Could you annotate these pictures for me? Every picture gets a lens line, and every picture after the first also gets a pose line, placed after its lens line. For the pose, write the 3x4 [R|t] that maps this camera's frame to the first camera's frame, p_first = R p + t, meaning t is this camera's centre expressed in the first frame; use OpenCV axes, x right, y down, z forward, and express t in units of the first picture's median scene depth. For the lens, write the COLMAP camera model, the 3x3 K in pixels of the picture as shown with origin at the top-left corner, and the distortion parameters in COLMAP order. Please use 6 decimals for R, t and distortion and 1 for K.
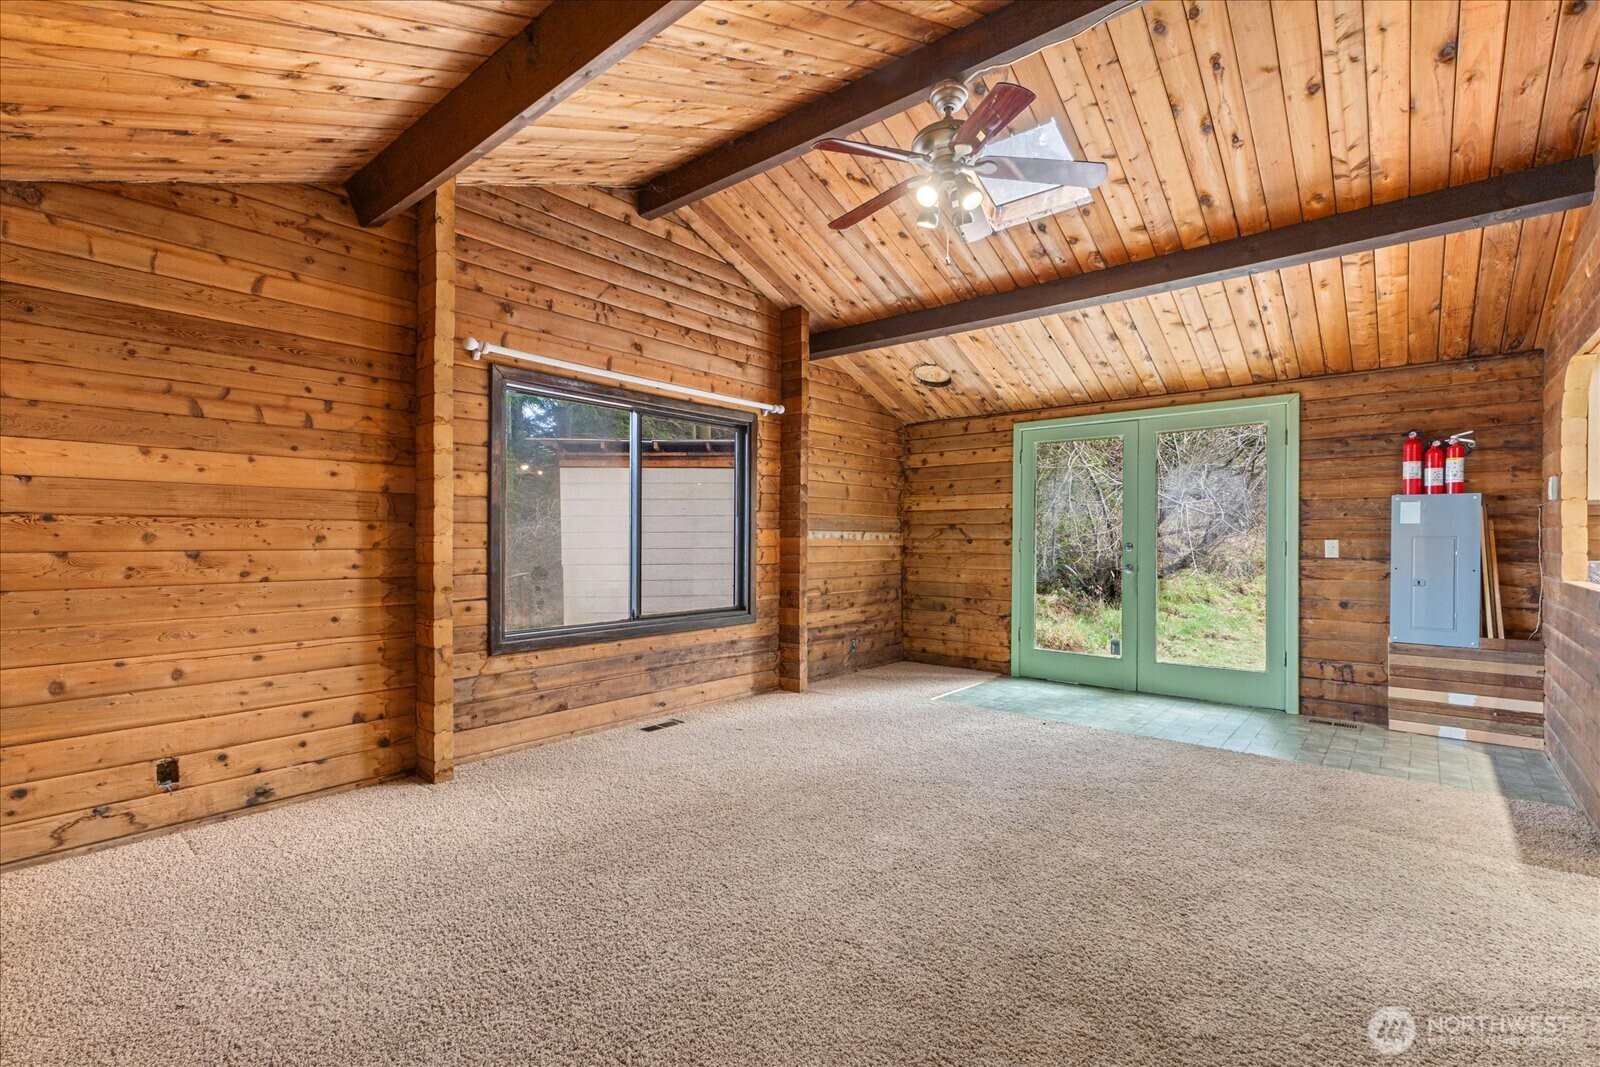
lens RADIAL K [[712.3, 0, 803.5], [0, 712.3, 542.6], [0, 0, 1]] dist [0.008008, -0.000155]
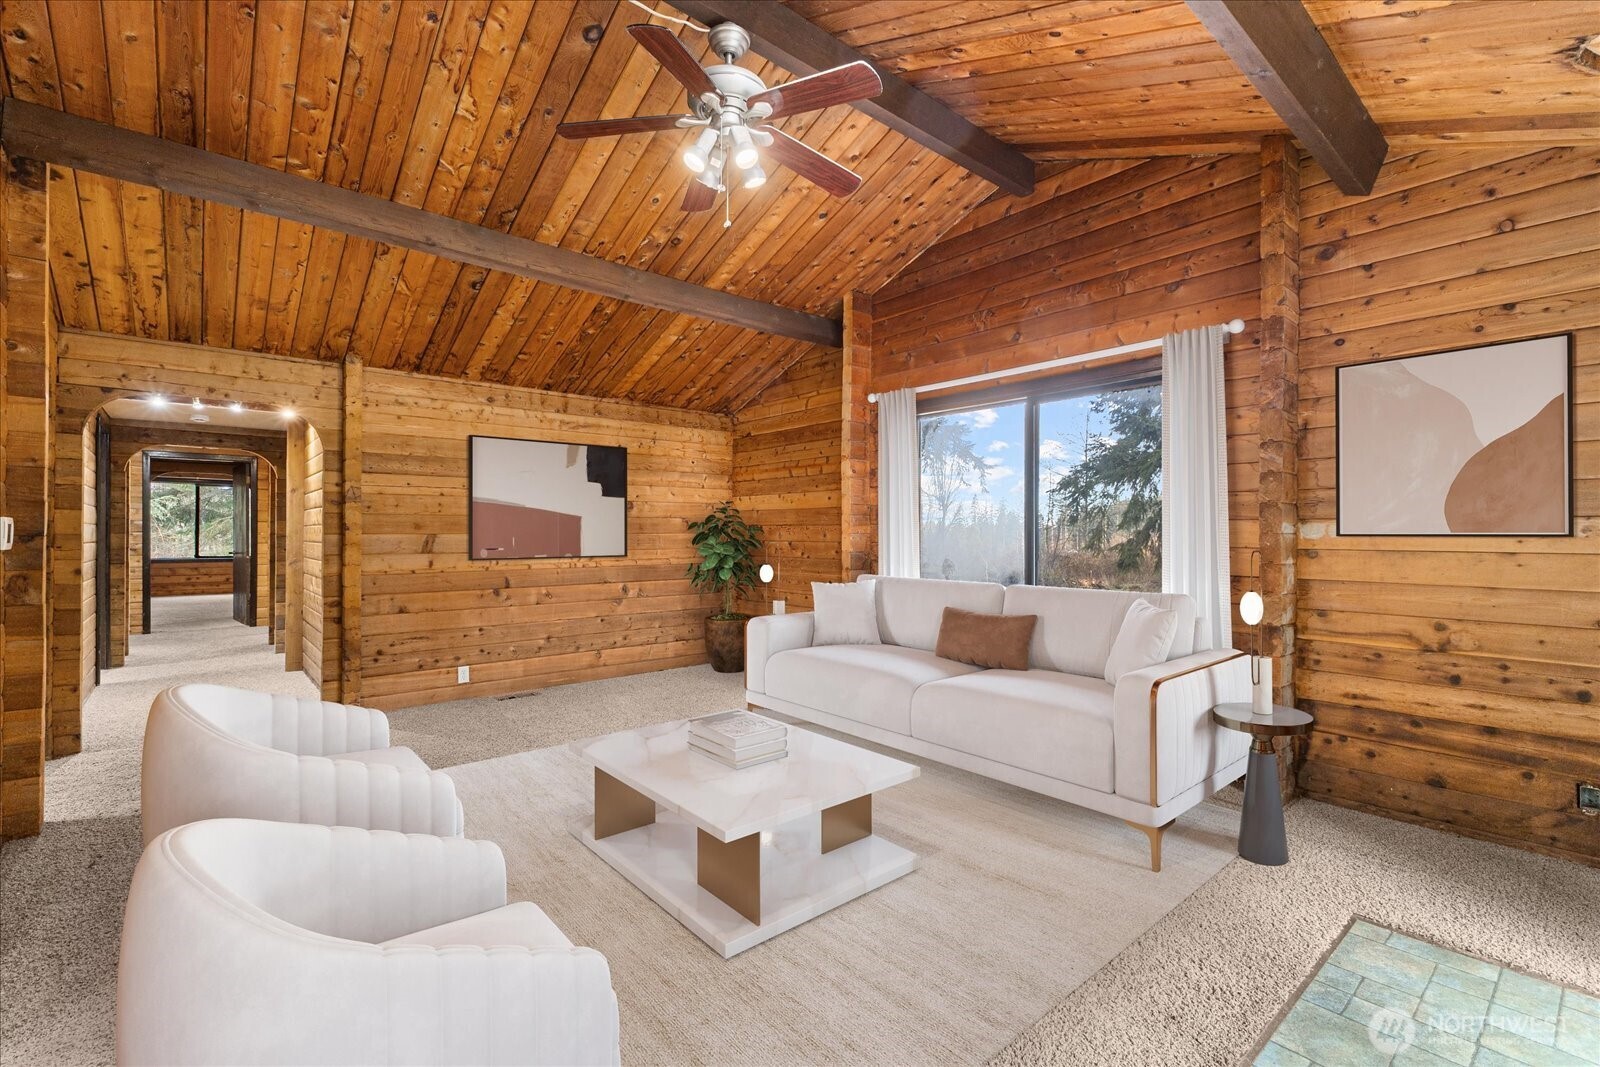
lens RADIAL K [[712.3, 0, 797.1], [0, 712.3, 529.6], [0, 0, 1]] dist [0.008008, -0.000155]
pose [[-0.166885, -0.002695, -0.985973, 0.634164], [-0.000420, 0.999996, -0.002662, -0.009083], [0.985976, -0.000030, -0.166885, 0.720881]]
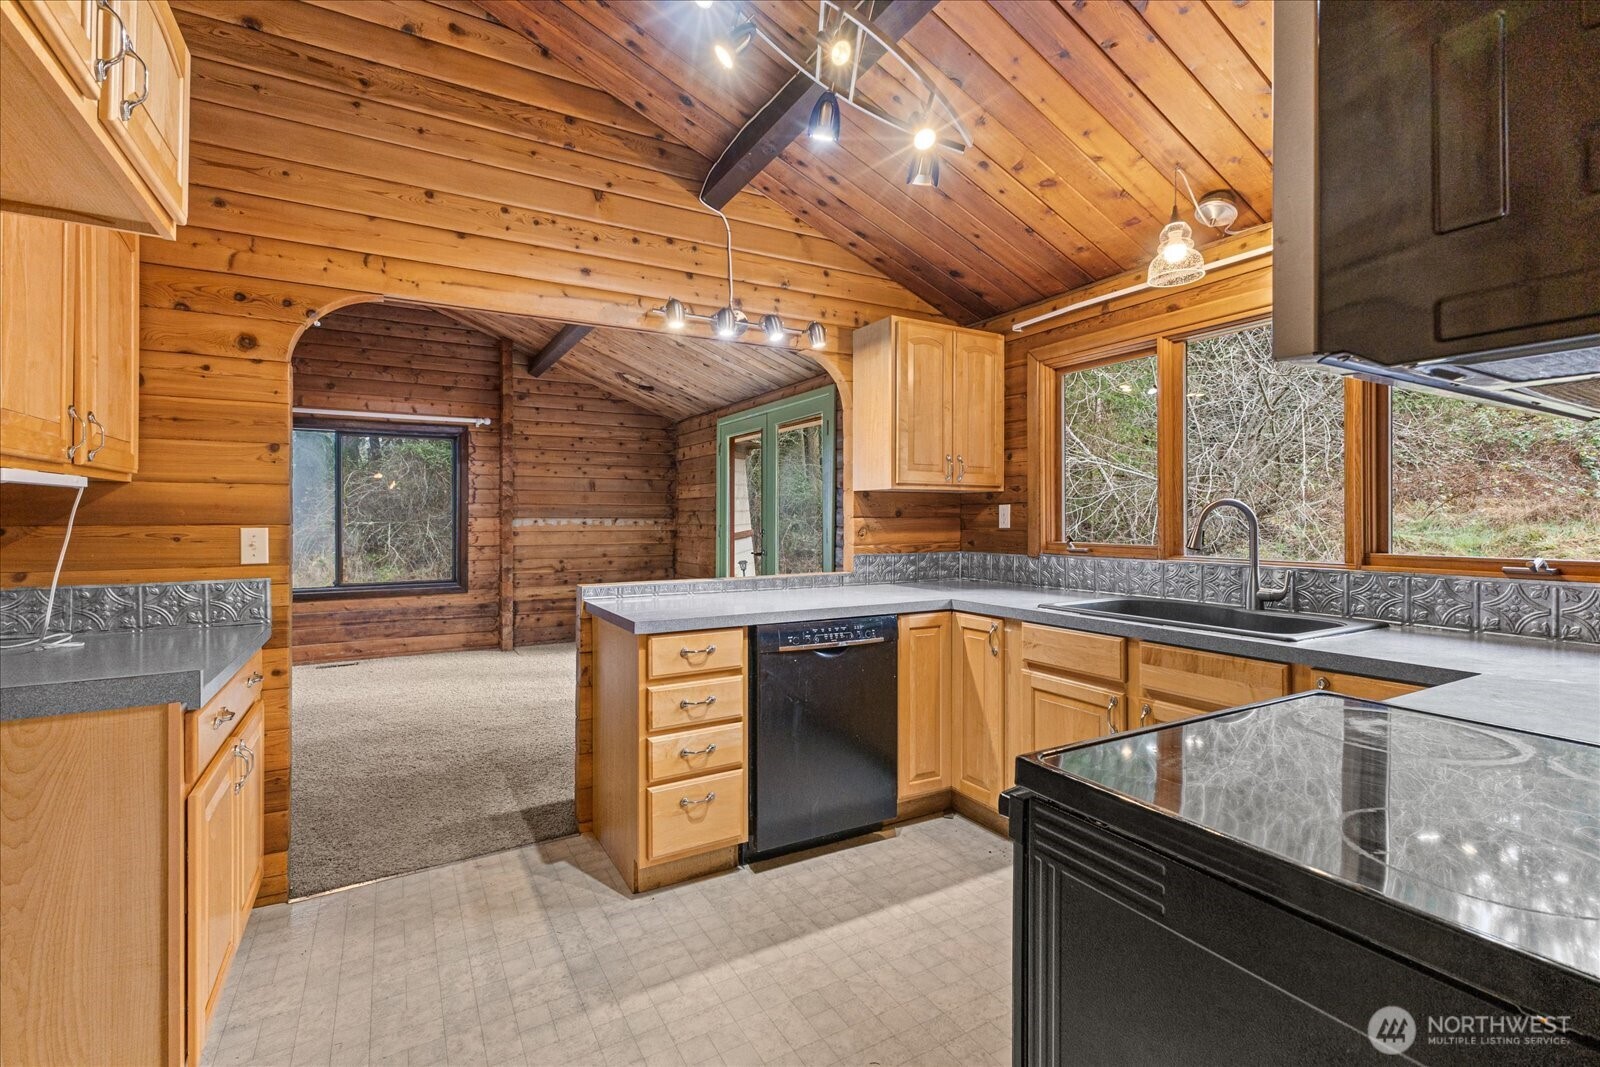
lens RADIAL K [[712.3, 0, 803.5], [0, 712.3, 522.2], [0, 0, 1]] dist [0.008008, -0.000155]
pose [[0.937847, -0.001604, -0.347046, 0.904202], [0.002288, 0.999996, 0.001561, -0.012152], [0.347042, -0.002258, 0.937847, 0.027974]]
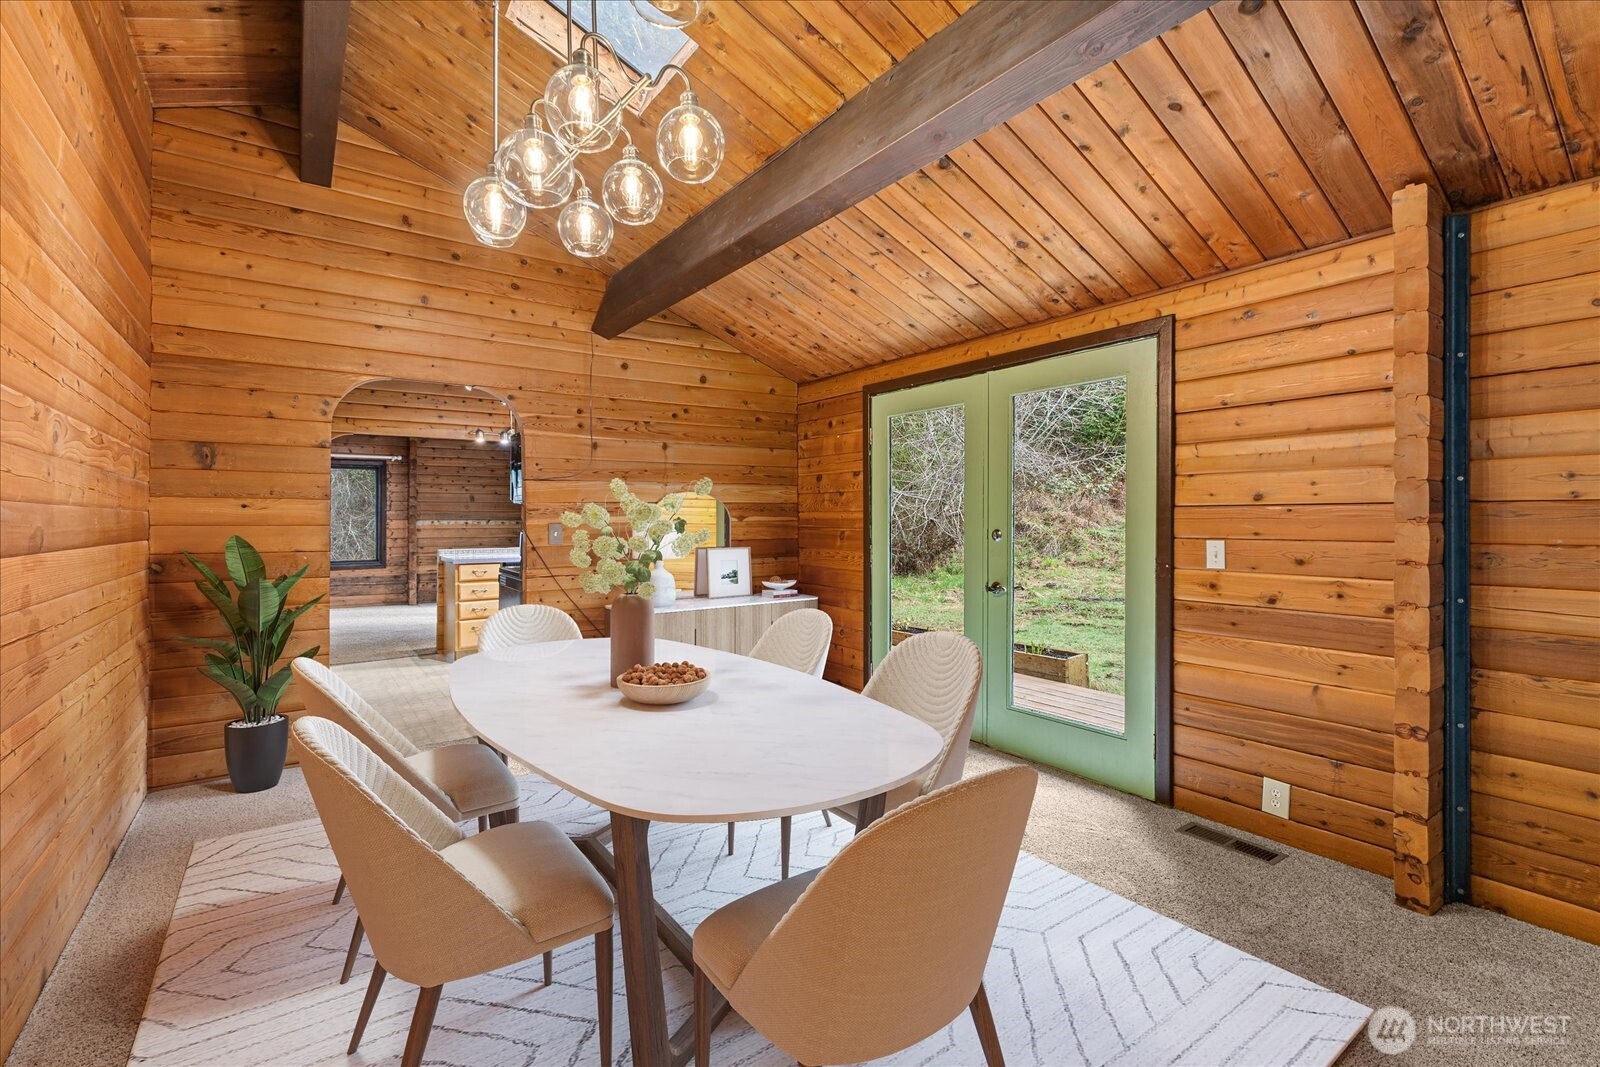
lens RADIAL K [[712.3, 0, 801.5], [0, 712.3, 522.8], [0, 0, 1]] dist [0.008008, -0.000155]
pose [[0.965396, -0.000517, -0.260786, 1.504583], [0.000876, 0.999999, 0.001258, -0.012593], [0.260785, -0.001443, 0.965396, -0.573007]]
